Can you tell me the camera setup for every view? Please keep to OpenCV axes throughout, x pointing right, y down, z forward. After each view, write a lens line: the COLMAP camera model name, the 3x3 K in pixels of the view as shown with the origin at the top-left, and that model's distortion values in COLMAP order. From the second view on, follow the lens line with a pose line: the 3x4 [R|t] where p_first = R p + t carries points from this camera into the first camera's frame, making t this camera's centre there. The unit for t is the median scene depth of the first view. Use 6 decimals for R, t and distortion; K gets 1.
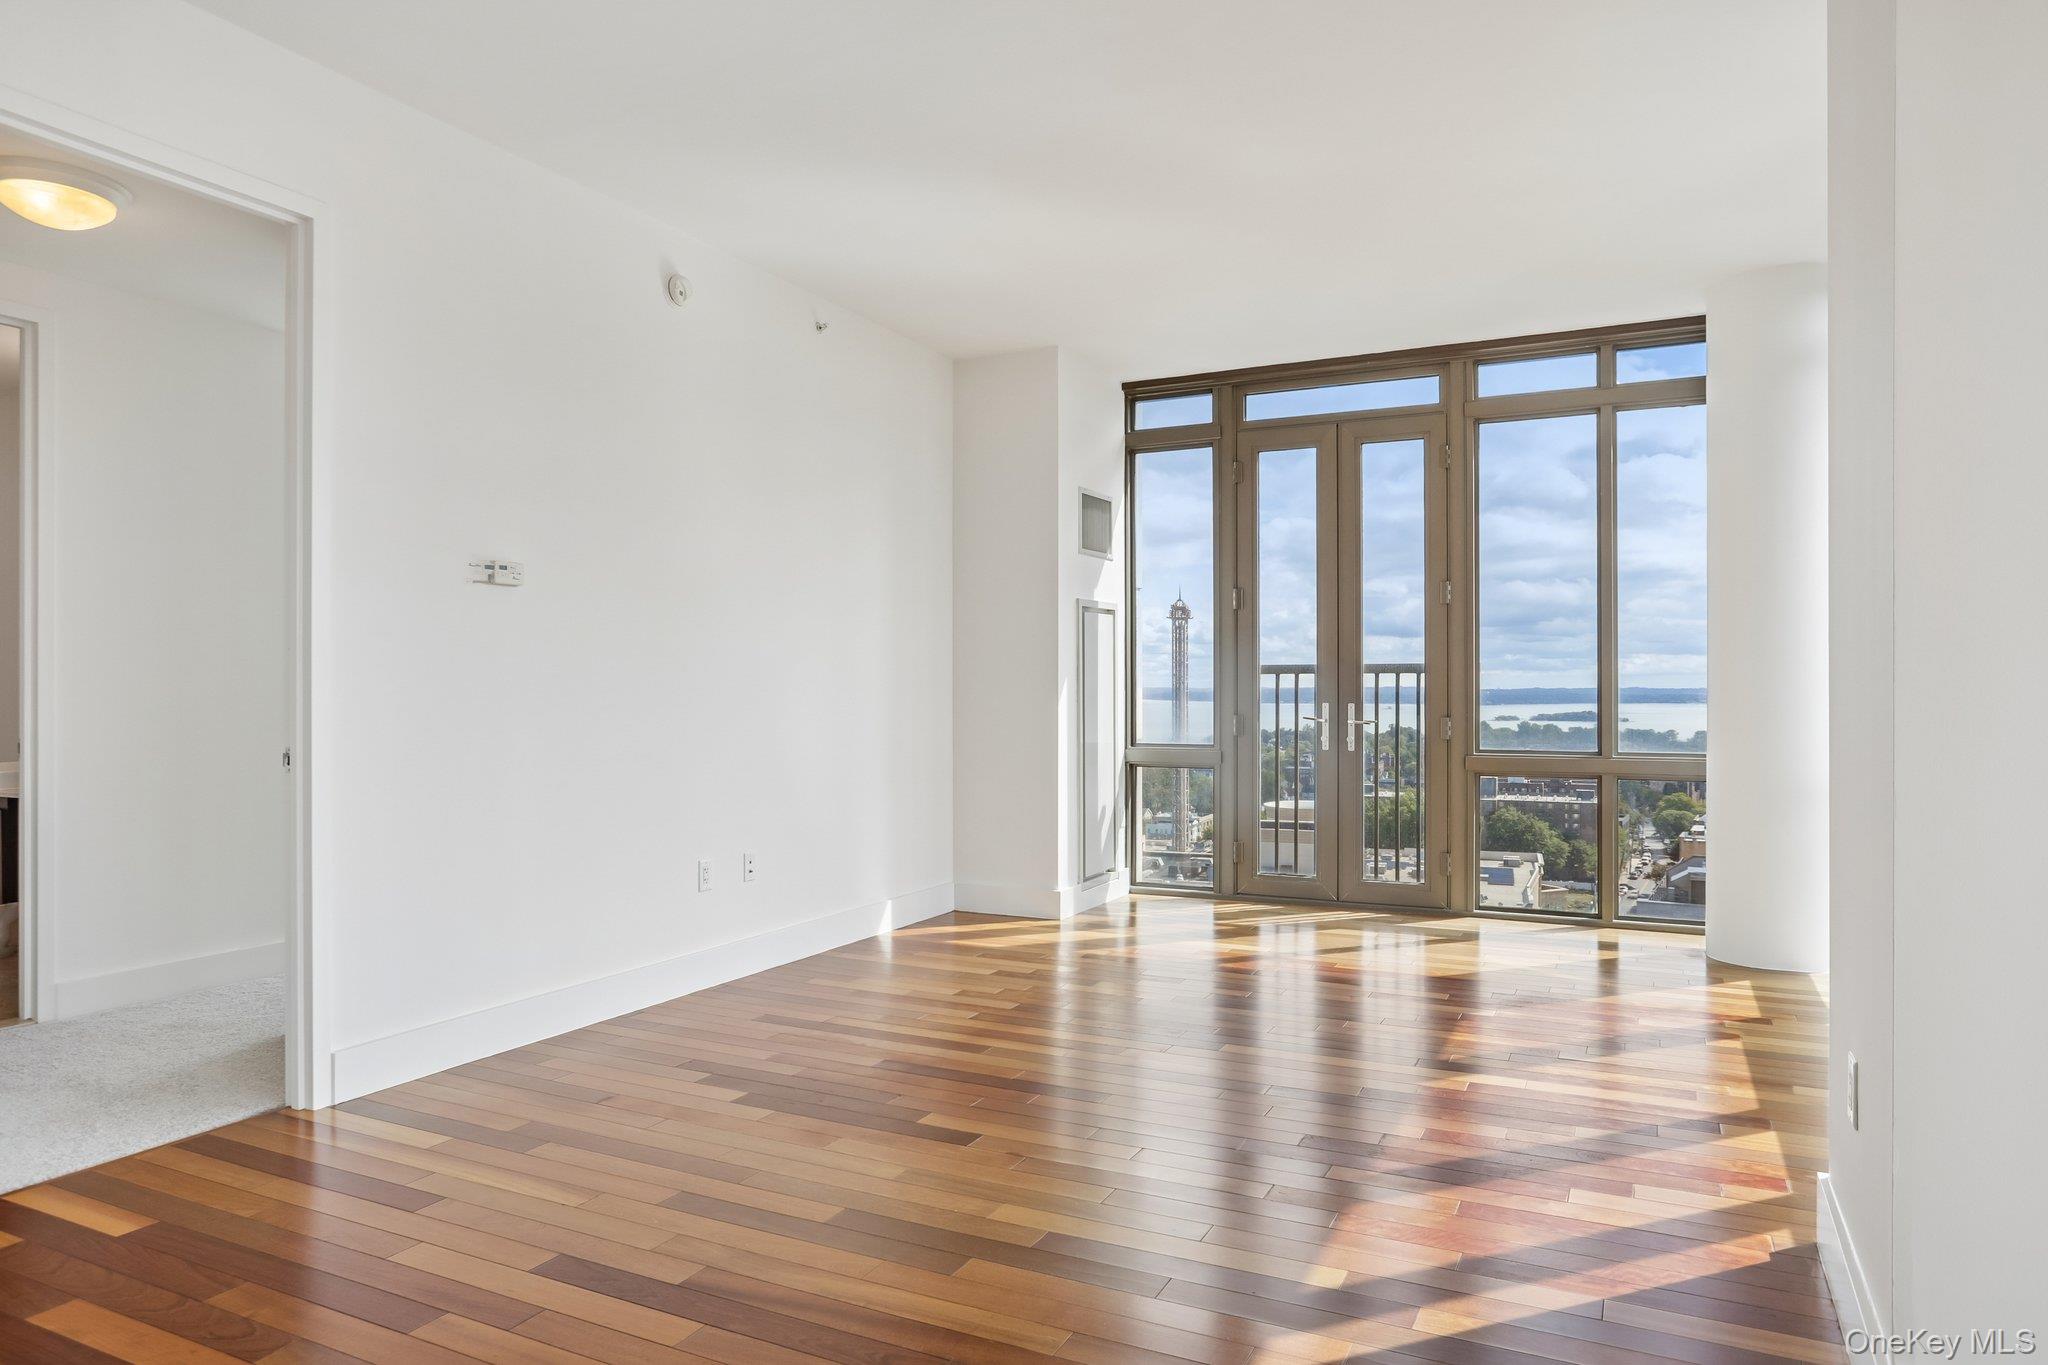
lens RADIAL K [[1242.1, 0, 1016.3], [0, 1242.1, 686.2], [0, 0, 1]] dist [-0.031368, 0.024838]
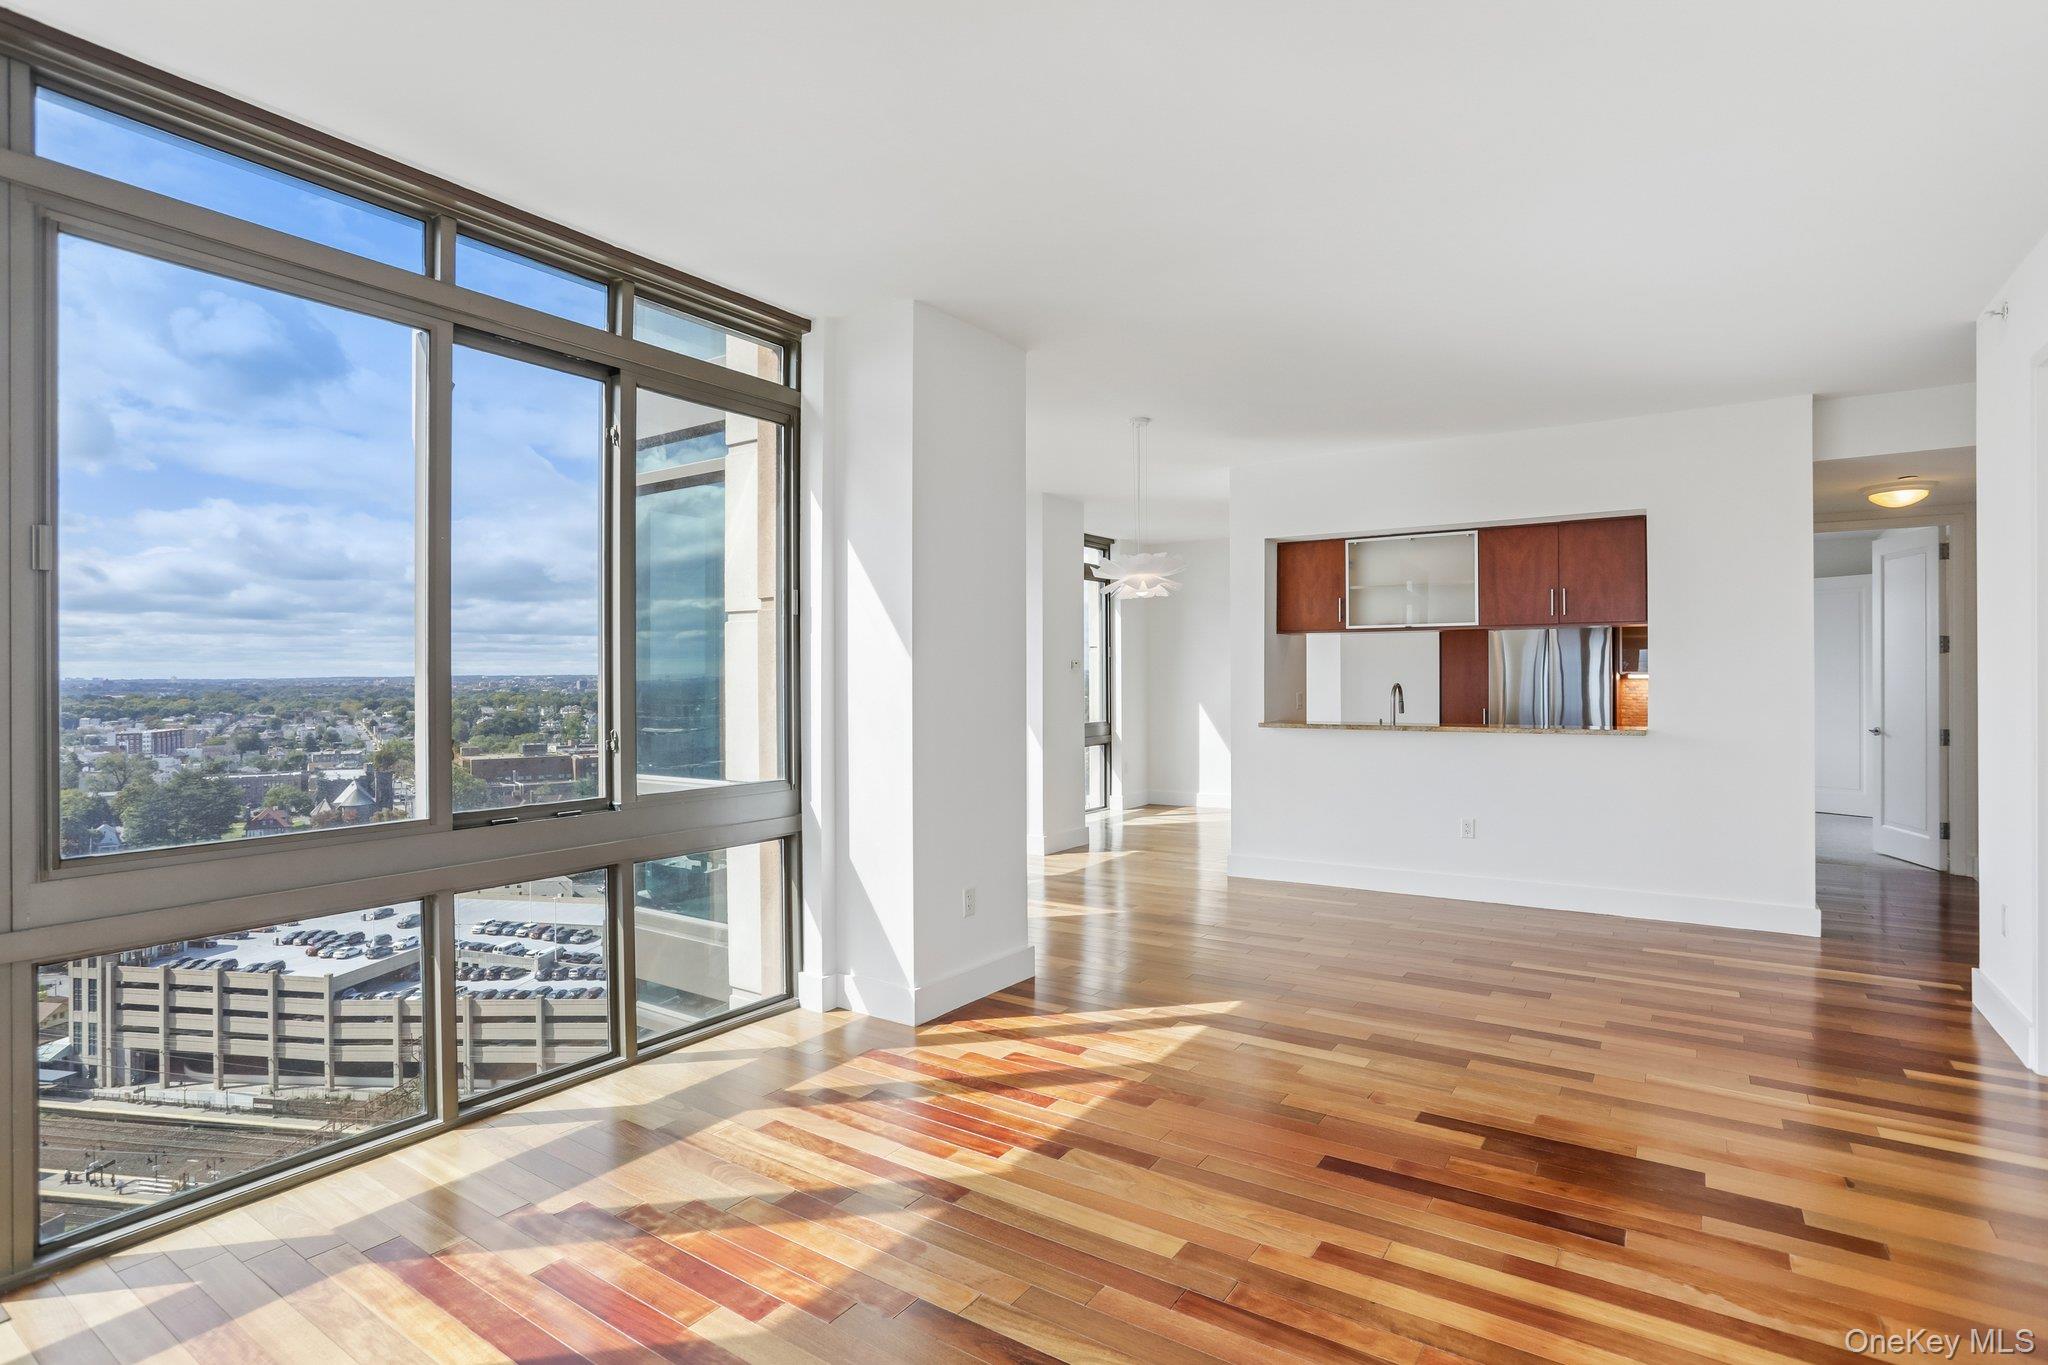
lens RADIAL K [[1063.7, 0, 1005.9], [0, 1063.7, 684.8], [0, 0, 1]] dist [-0.035636, 0.003259]
pose [[-0.991790, 0.001040, 0.127874, 0.115877], [0.001452, 0.999994, 0.003134, -0.032261], [-0.127870, 0.003294, -0.991785, 1.006288]]
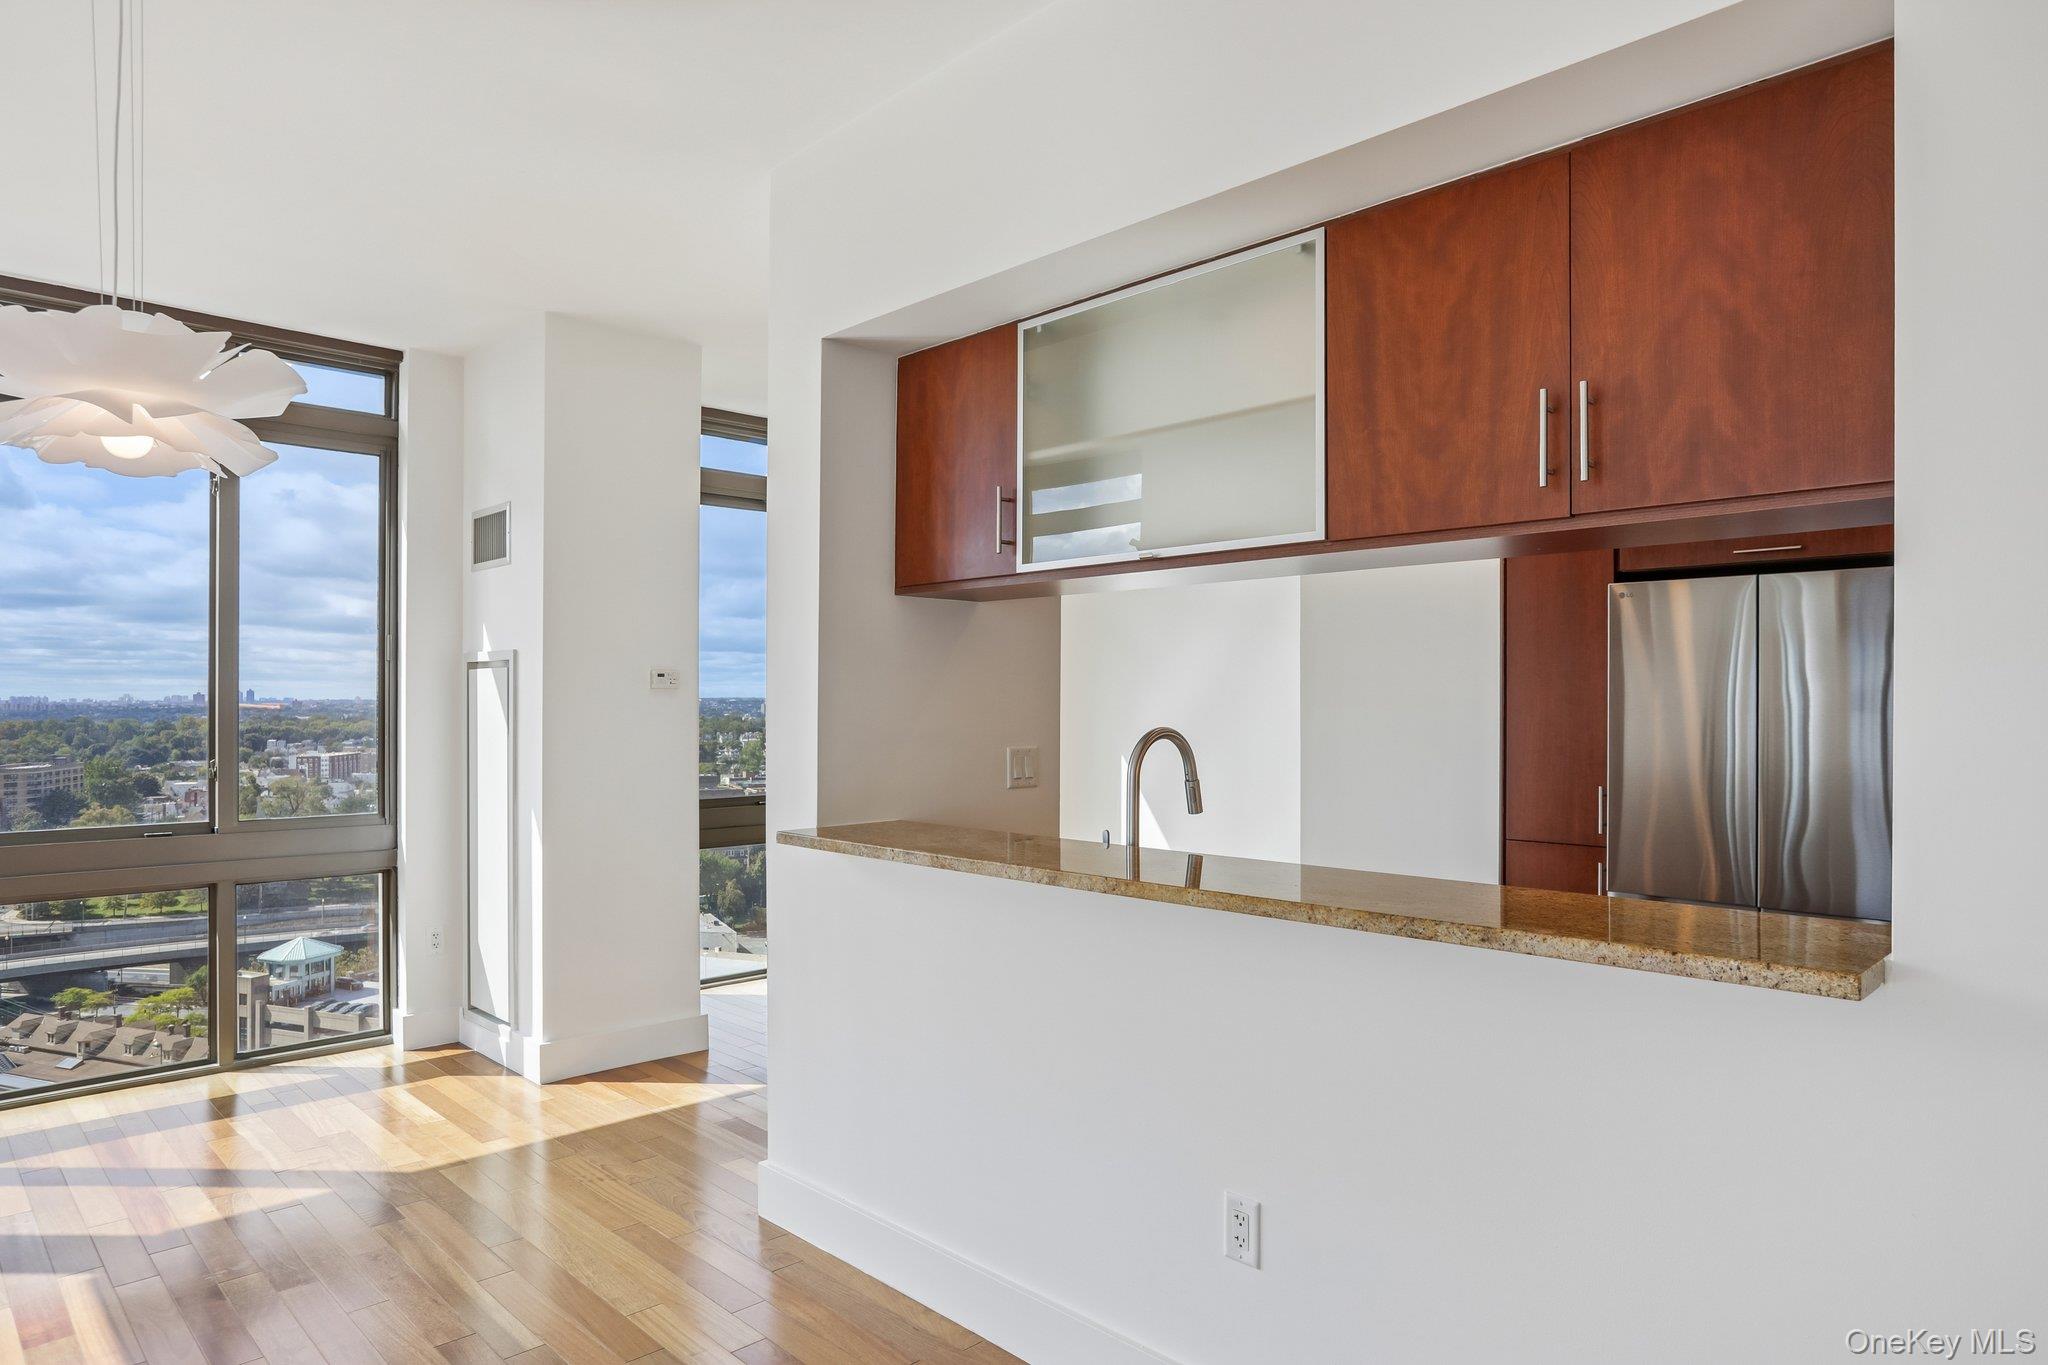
lens RADIAL K [[1243.4, 0, 1009.5], [0, 1243.4, 696.7], [0, 0, 1]] dist [-0.029048, 0.005933]
pose [[-0.944132, -0.002266, 0.329559, -0.225956], [-0.005284, 0.999952, -0.008261, -0.037544], [-0.329524, -0.009541, -0.944099, 0.328757]]
